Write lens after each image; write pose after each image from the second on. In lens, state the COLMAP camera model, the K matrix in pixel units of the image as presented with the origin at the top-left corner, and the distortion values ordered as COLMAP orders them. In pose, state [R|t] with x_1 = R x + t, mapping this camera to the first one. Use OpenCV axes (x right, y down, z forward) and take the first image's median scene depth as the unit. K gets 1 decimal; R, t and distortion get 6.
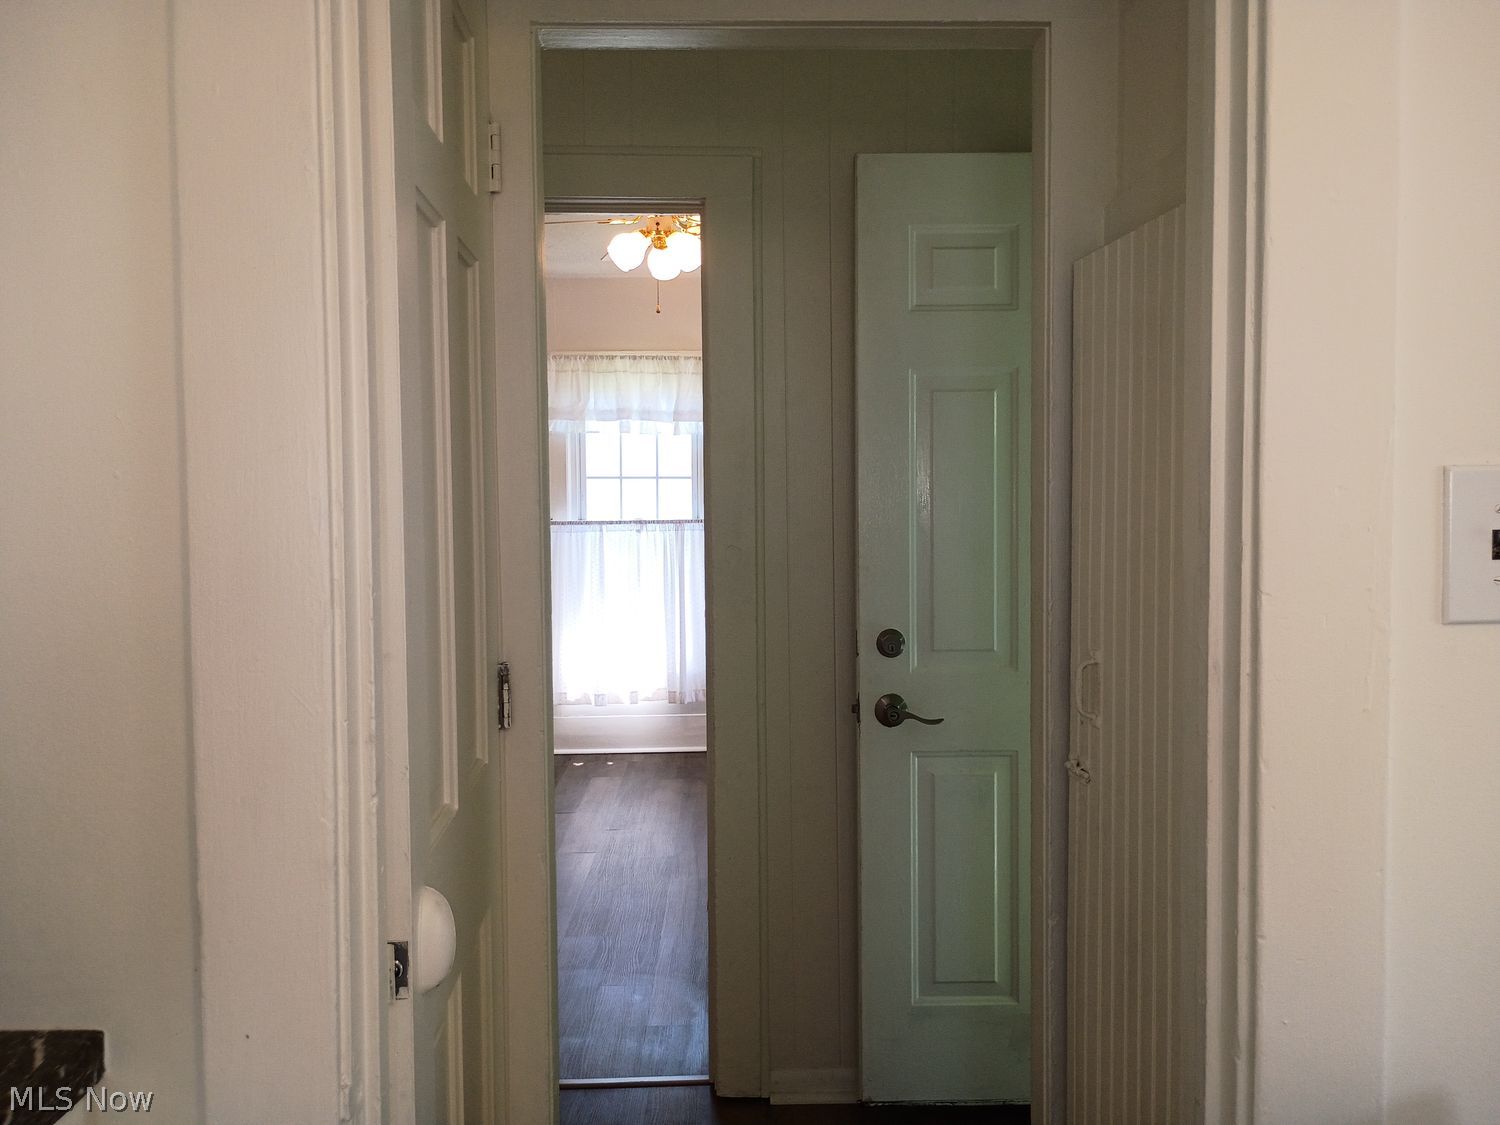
lens RADIAL K [[1239.2, 0, 751.2], [0, 1239.2, 558.0], [0, 0, 1]] dist [0.045560, -0.020193]
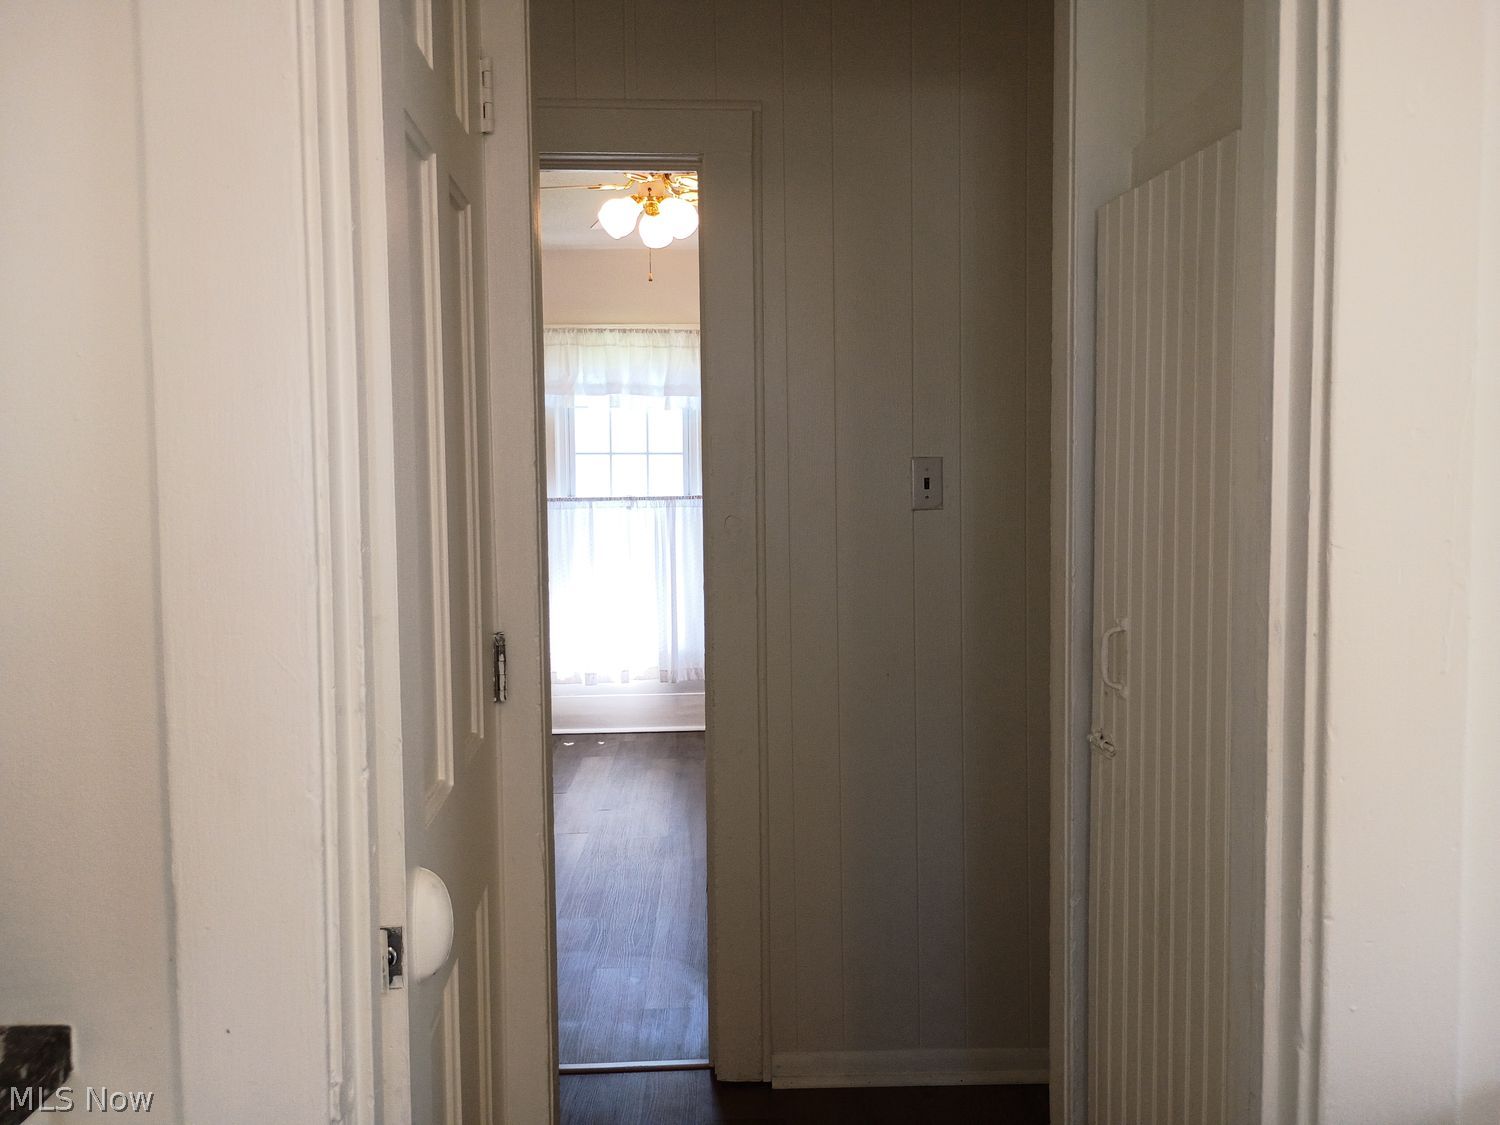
lens RADIAL K [[1239.2, 0, 749.4], [0, 1239.2, 558.4], [0, 0, 1]] dist [0.045560, -0.020193]
pose [[0.999951, -0.002515, 0.009538, -0.009437], [0.002370, 0.999882, 0.015165, 0.007601], [-0.009575, -0.015141, 0.999840, 0.028117]]
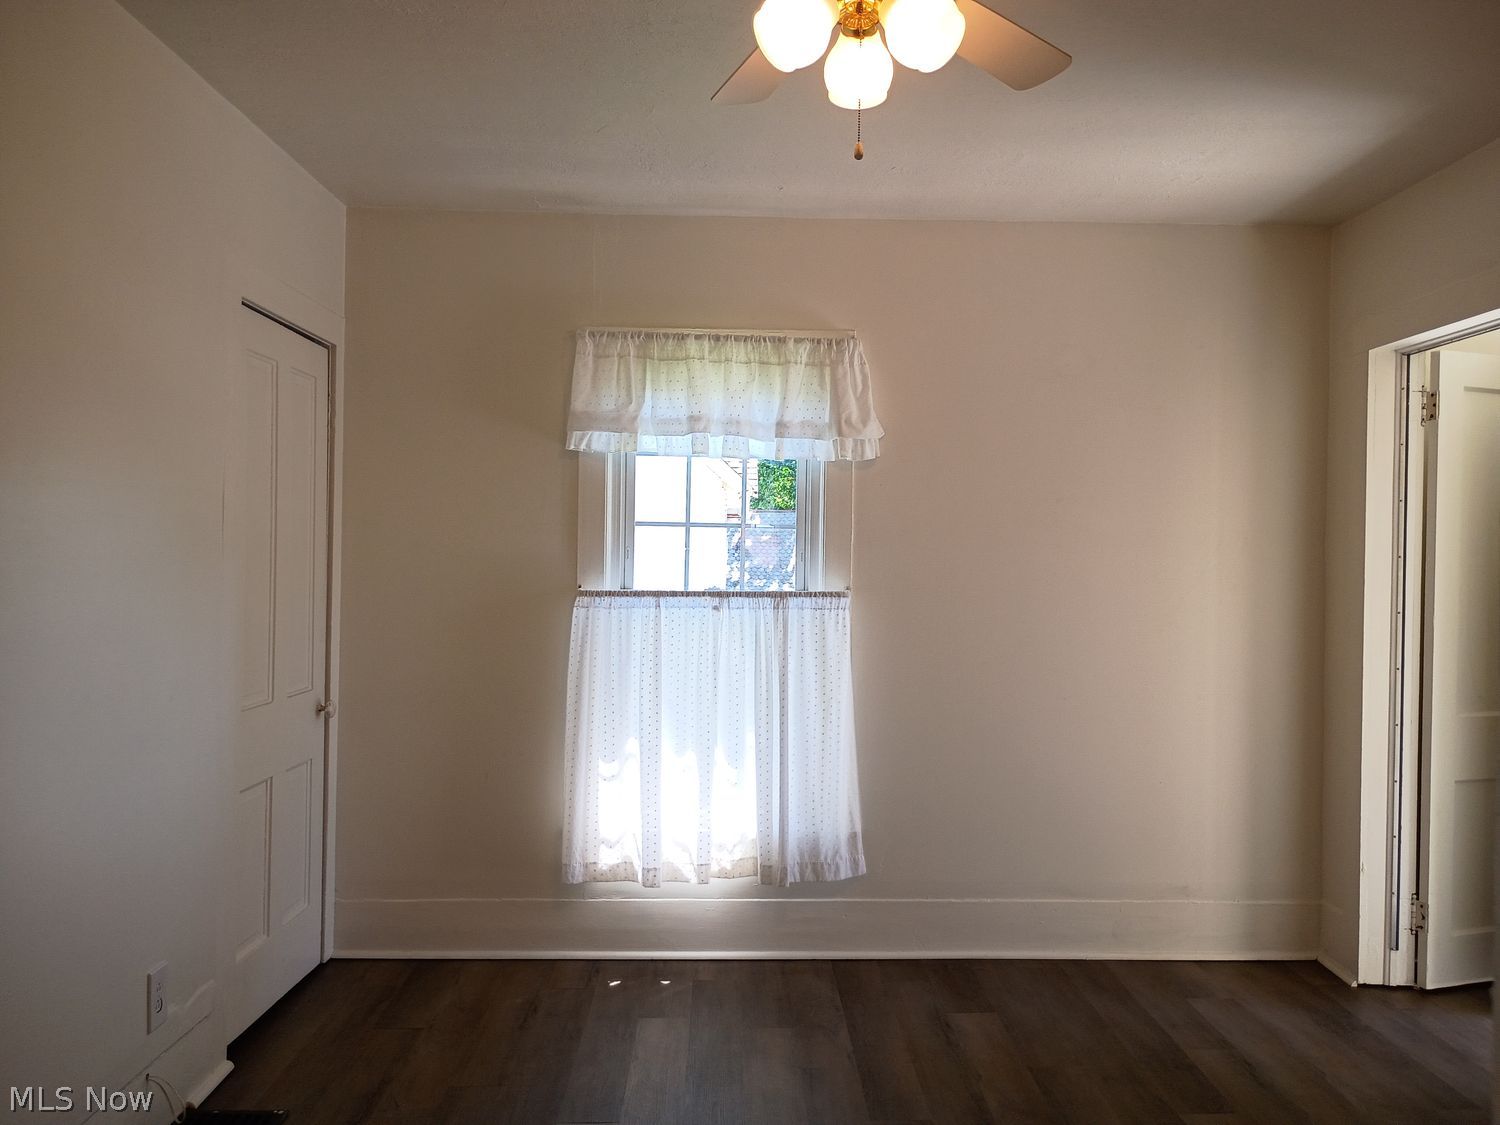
lens RADIAL K [[1239.2, 0, 747.4], [0, 1239.2, 562.5], [0, 0, 1]] dist [0.045560, -0.020193]
pose [[0.999764, 0.021693, -0.001167, -0.148417], [-0.021721, 0.999047, -0.037866, -0.043031], [0.000344, 0.037883, 0.999282, 0.719487]]
